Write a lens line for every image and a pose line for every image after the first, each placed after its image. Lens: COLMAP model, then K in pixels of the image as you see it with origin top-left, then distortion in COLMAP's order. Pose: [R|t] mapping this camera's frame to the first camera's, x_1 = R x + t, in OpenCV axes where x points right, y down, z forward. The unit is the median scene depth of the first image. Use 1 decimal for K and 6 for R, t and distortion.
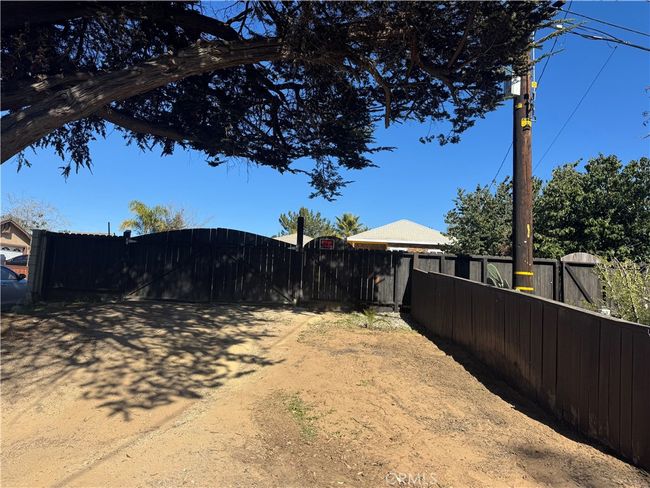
lens RADIAL K [[452.2, 0, 325.3], [0, 452.2, 245.4], [0, 0, 1]] dist [-0.007592, -0.001467]
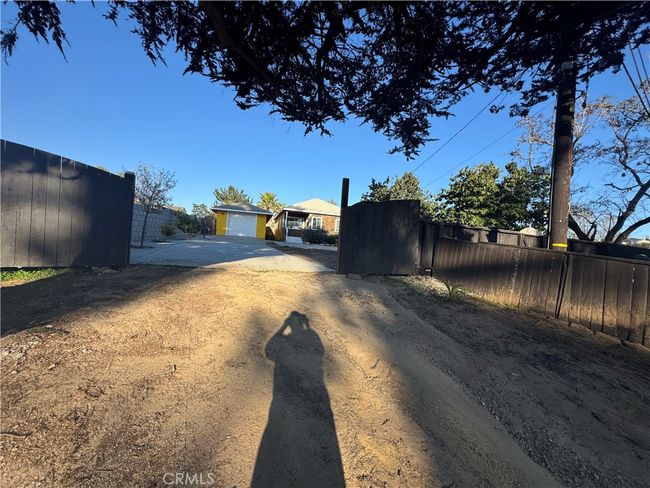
lens RADIAL K [[257.8, 0, 323.2], [0, 257.8, 236.9], [0, 0, 1]] dist [-0.001897, 0.000155]
pose [[0.941238, 0.030137, 0.336396, -0.277719], [-0.058305, 0.995556, 0.073948, 0.023105], [-0.332673, -0.089216, 0.938813, 0.498800]]
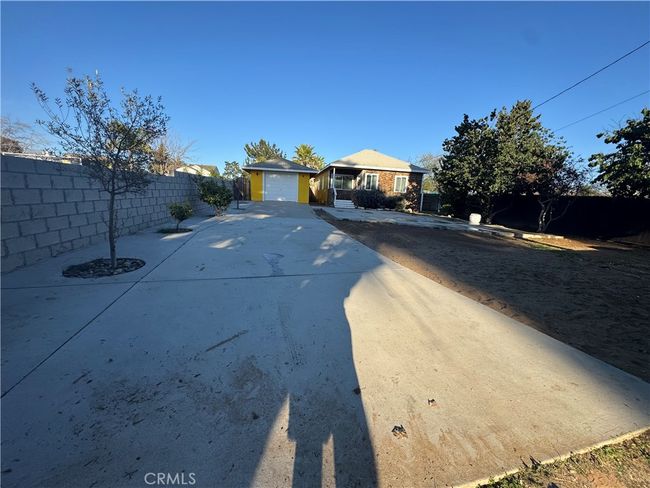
lens RADIAL K [[257.8, 0, 323.0], [0, 257.8, 240.2], [0, 0, 1]] dist [-0.001897, 0.000155]
pose [[0.975565, -0.035887, 0.216759, -0.306708], [-0.022911, 0.964574, 0.262814, 0.003388], [-0.218512, -0.261359, 0.940183, 0.917670]]
